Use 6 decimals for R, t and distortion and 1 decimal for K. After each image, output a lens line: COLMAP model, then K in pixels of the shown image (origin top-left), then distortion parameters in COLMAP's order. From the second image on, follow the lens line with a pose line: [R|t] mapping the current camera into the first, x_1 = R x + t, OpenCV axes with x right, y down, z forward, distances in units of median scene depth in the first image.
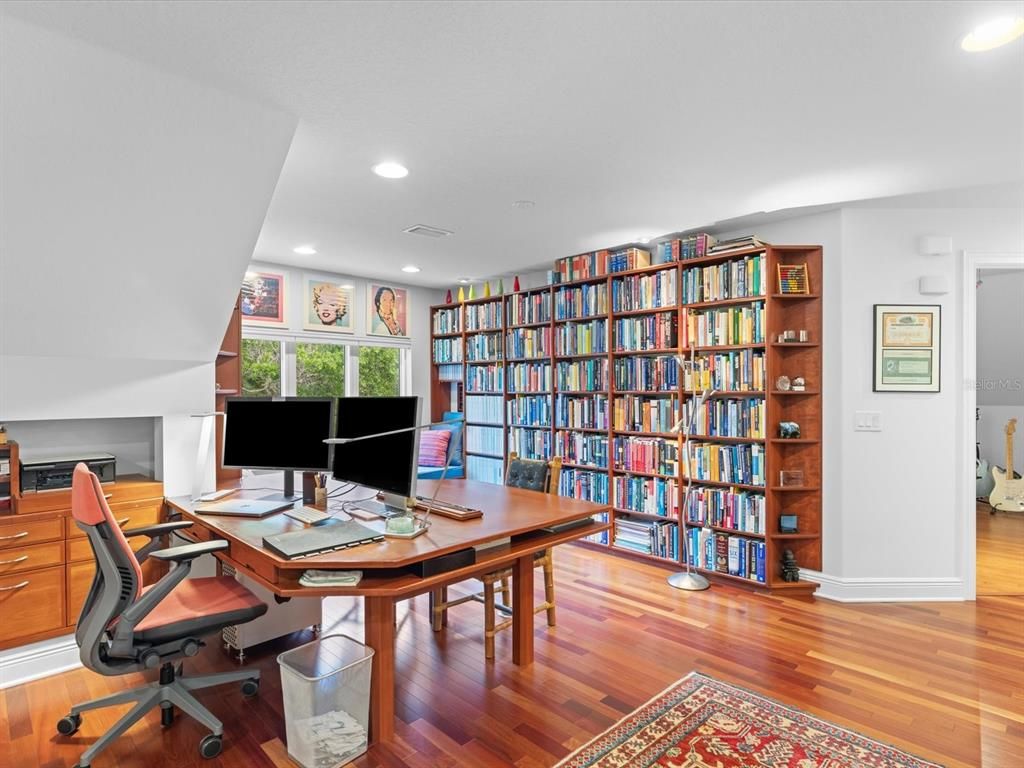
lens RADIAL K [[550.2, 0, 508.9], [0, 550.2, 391.4], [0, 0, 1]] dist [-0.002752, -0.001500]
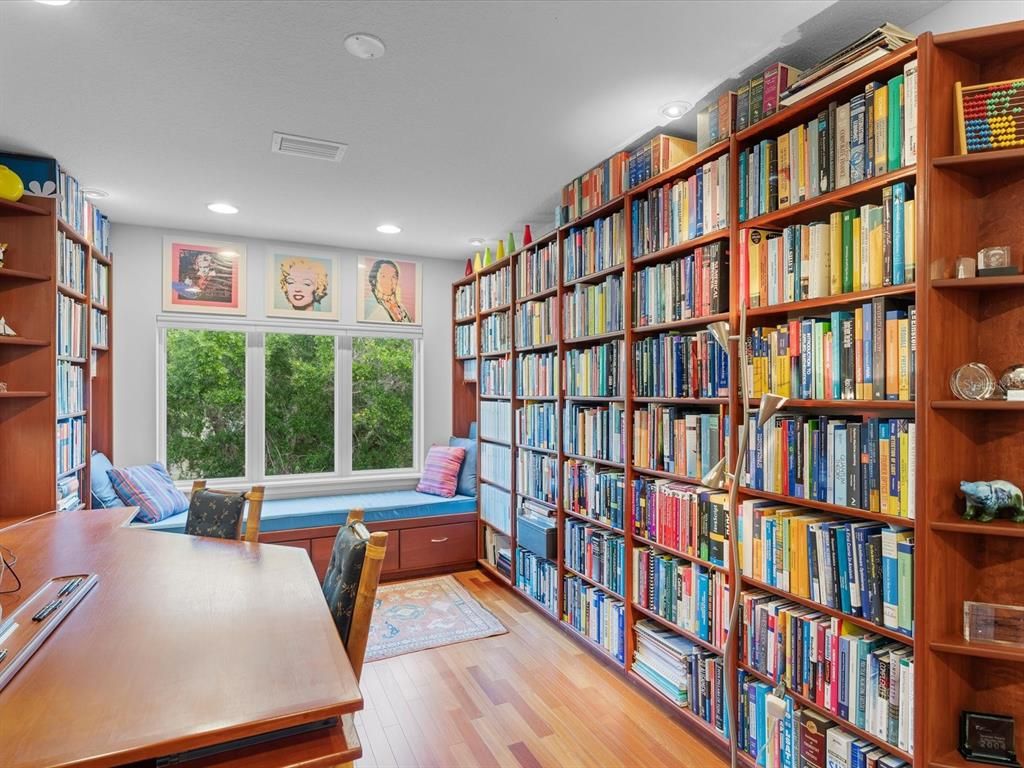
lens RADIAL K [[550.2, 0, 508.9], [0, 550.2, 391.4], [0, 0, 1]] dist [-0.002752, -0.001500]
pose [[0.940591, 0.005268, -0.339500, 0.268824], [-0.006860, 0.999970, -0.003488, -0.003576], [0.339472, 0.005610, 0.940600, 0.433751]]
